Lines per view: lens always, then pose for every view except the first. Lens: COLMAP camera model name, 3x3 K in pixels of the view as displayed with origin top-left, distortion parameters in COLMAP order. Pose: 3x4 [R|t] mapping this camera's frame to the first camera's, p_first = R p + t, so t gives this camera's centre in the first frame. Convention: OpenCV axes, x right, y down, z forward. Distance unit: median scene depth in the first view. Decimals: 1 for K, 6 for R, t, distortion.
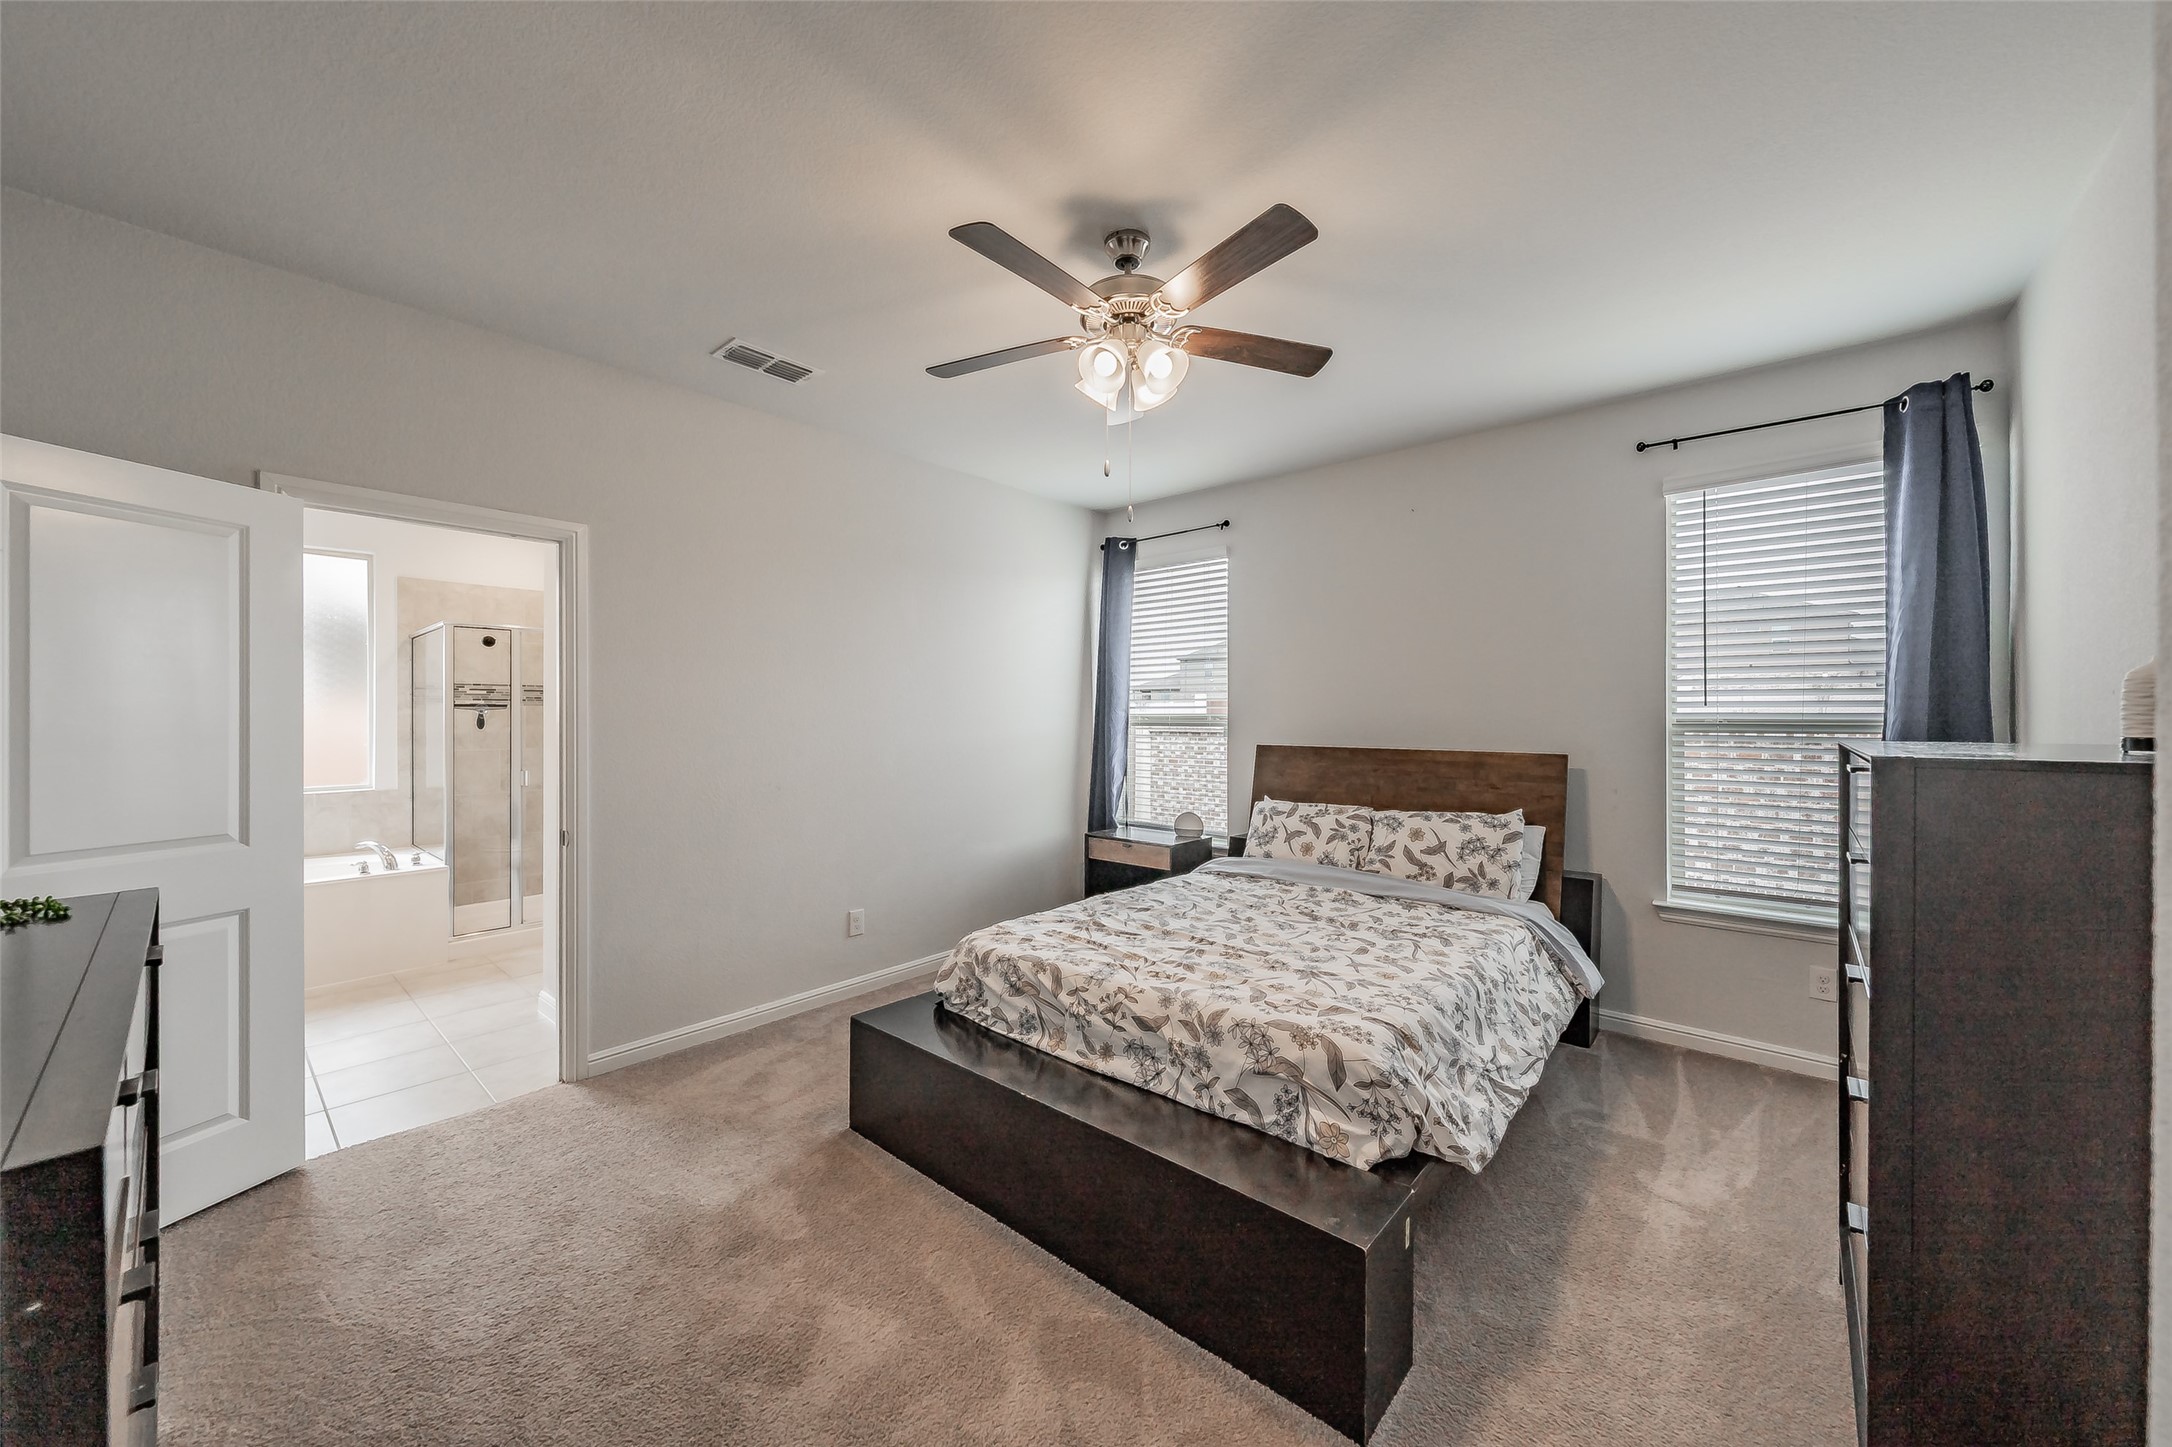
lens RADIAL K [[789.6, 0, 1068.5], [0, 789.6, 720.0], [0, 0, 1]] dist [-0.000294, -0.000095]
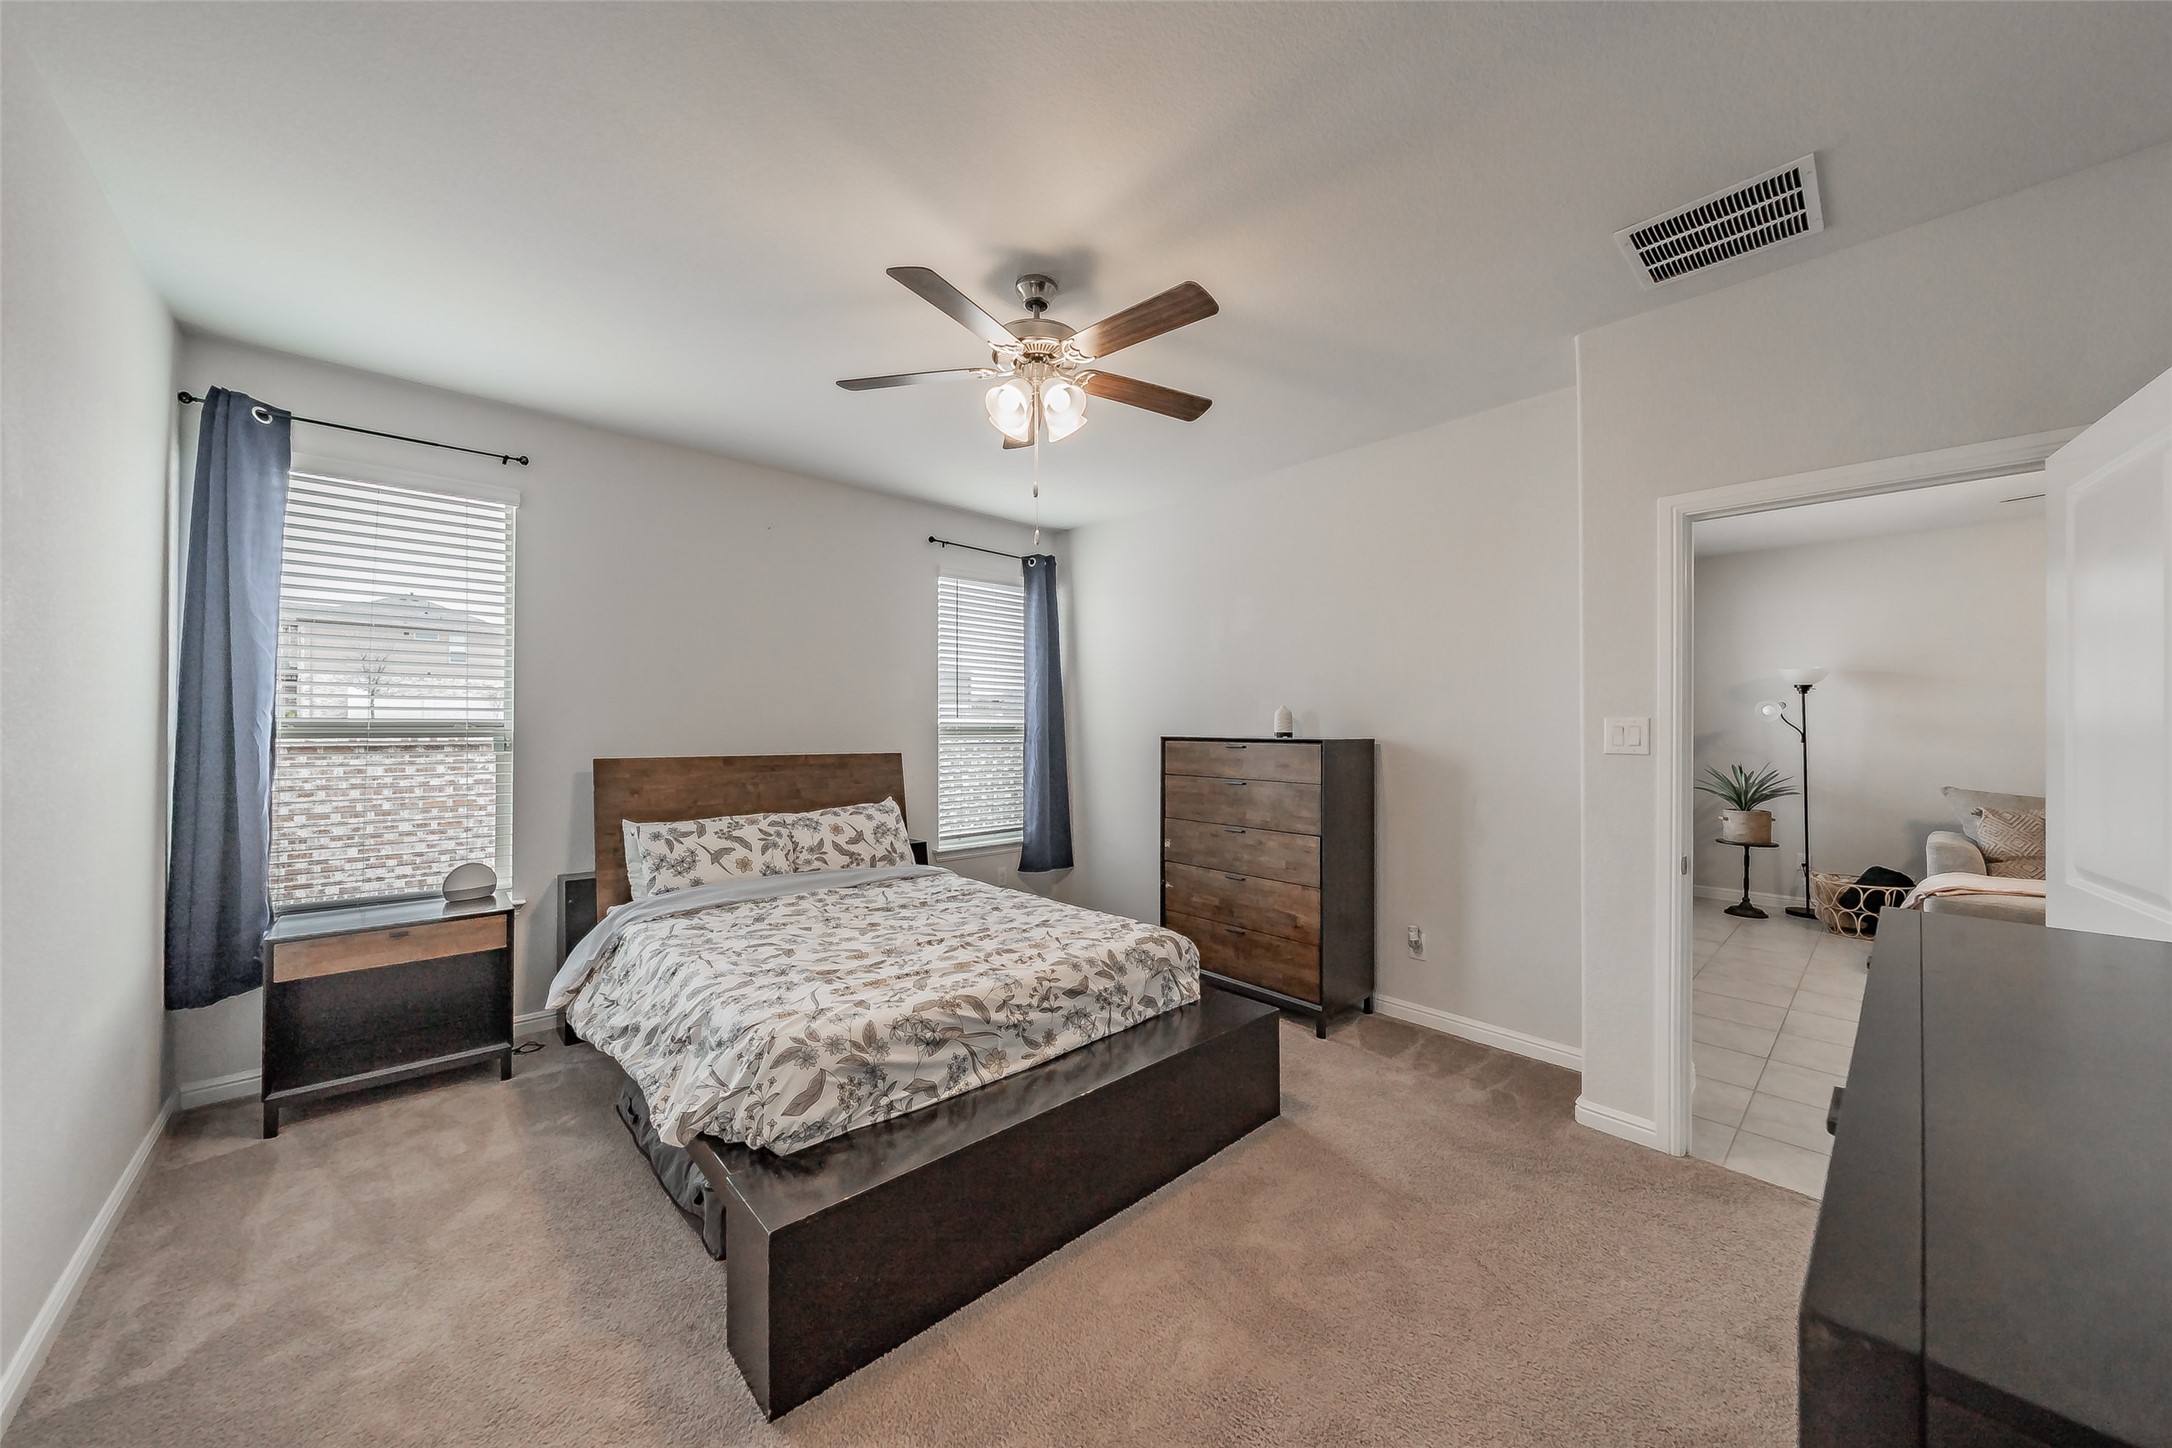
lens RADIAL K [[759.7, 0, 1114.7], [0, 759.7, 732.2], [0, 0, 1]] dist [-0.000999, -0.000069]
pose [[0.080471, -0.007464, 0.996729, -0.852795], [0.002429, 0.999970, 0.007292, -0.000406], [-0.996754, 0.001834, 0.080487, 0.730649]]
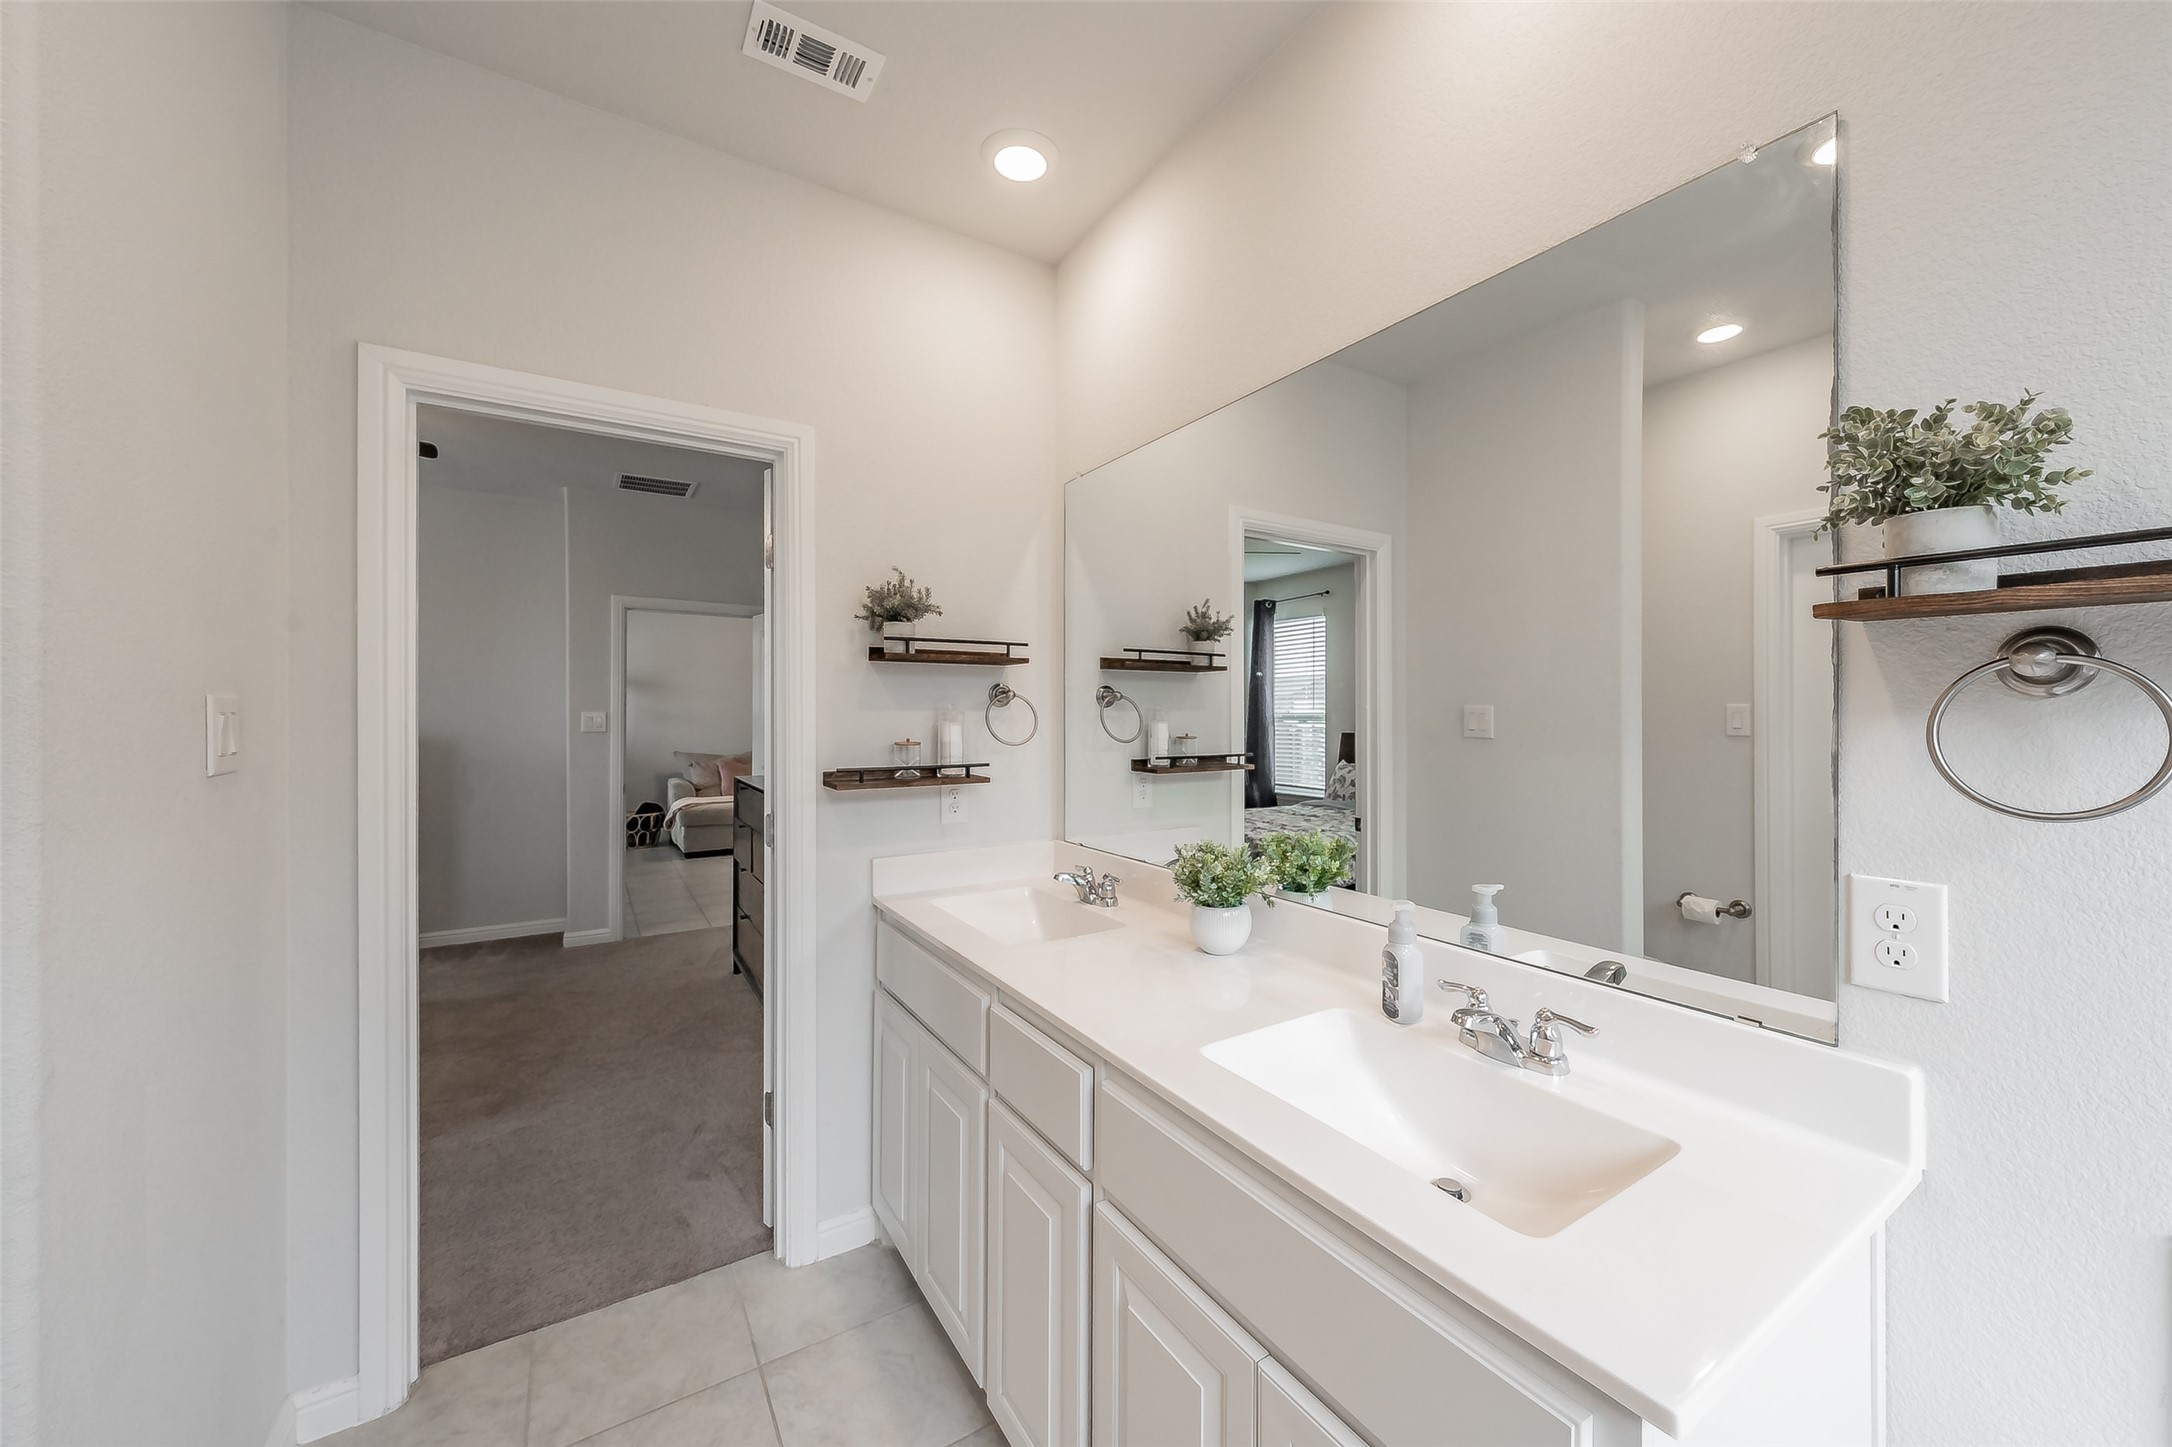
lens RADIAL K [[789.6, 0, 1068.5], [0, 789.6, 720.0], [0, 0, 1]] dist [-0.000294, -0.000095]
pose [[-0.955523, -0.007222, 0.294828, -0.998622], [-0.005791, 0.999967, 0.005727, -0.002728], [-0.294859, 0.003765, -0.955533, 0.947743]]
